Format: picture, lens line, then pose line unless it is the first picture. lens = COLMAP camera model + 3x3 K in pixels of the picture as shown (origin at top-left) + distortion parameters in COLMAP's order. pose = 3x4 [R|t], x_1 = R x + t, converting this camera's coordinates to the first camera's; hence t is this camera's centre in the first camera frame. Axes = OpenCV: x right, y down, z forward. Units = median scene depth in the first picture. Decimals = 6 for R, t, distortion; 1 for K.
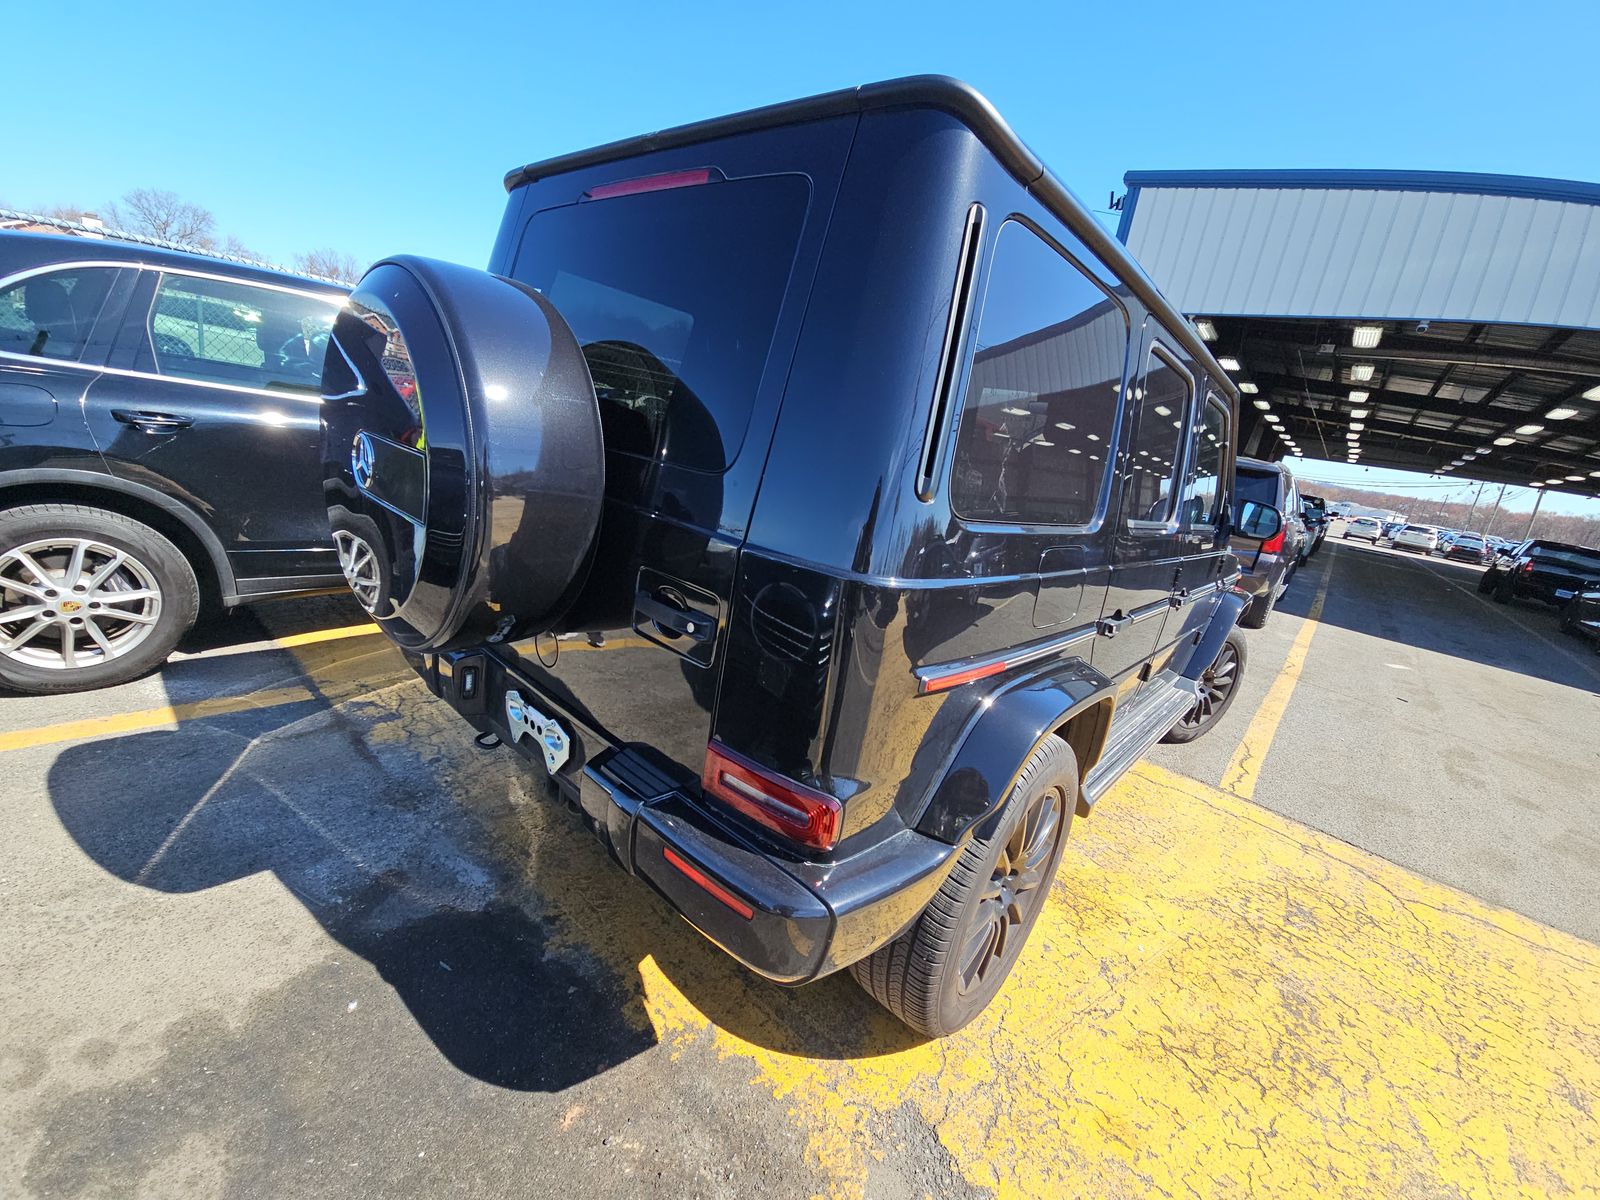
lens RADIAL K [[634.3, 0, 800.0], [0, 634.3, 600.0], [0, 0, 1]] dist [0.000502, -0.000407]
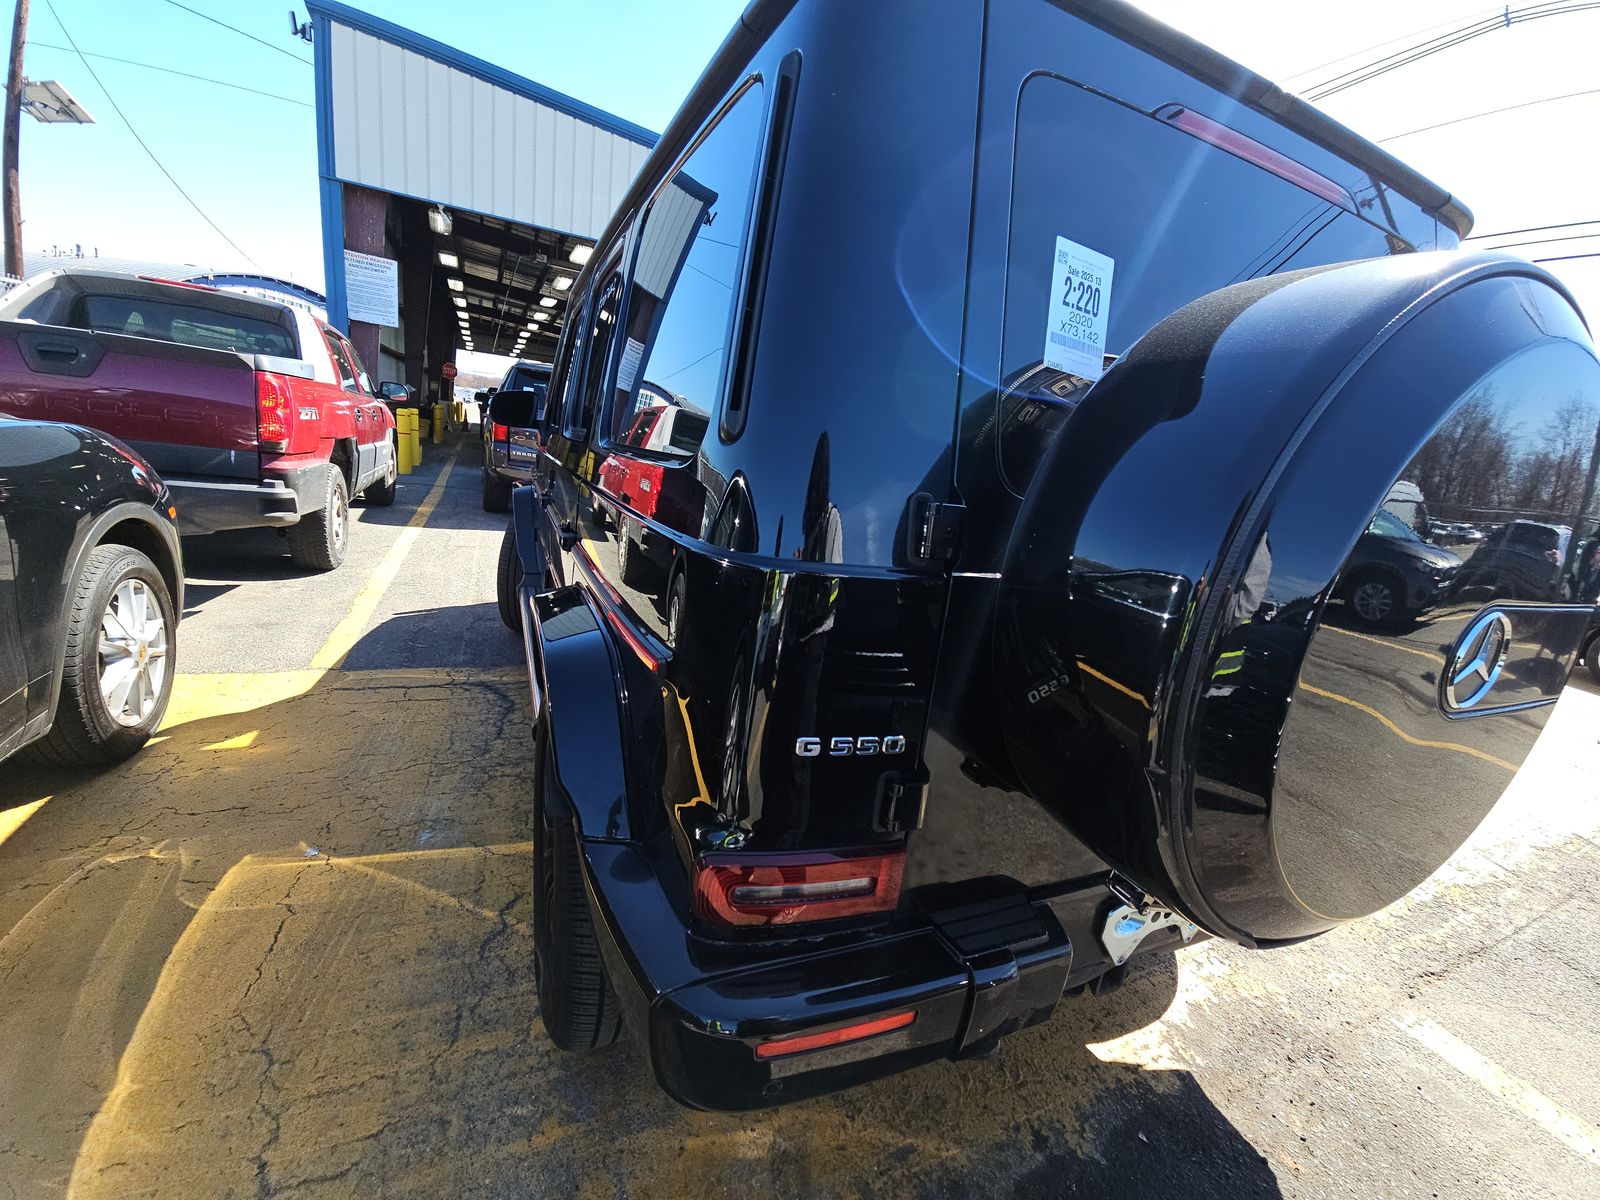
lens RADIAL K [[634.3, 0, 800.0], [0, 634.3, 600.0], [0, 0, 1]] dist [0.000502, -0.000407]
pose [[0.445506, -0.335015, 0.830234, -1.024508], [0.201086, 0.941097, 0.271847, -0.411768], [-0.872404, 0.045839, 0.486632, 0.926614]]
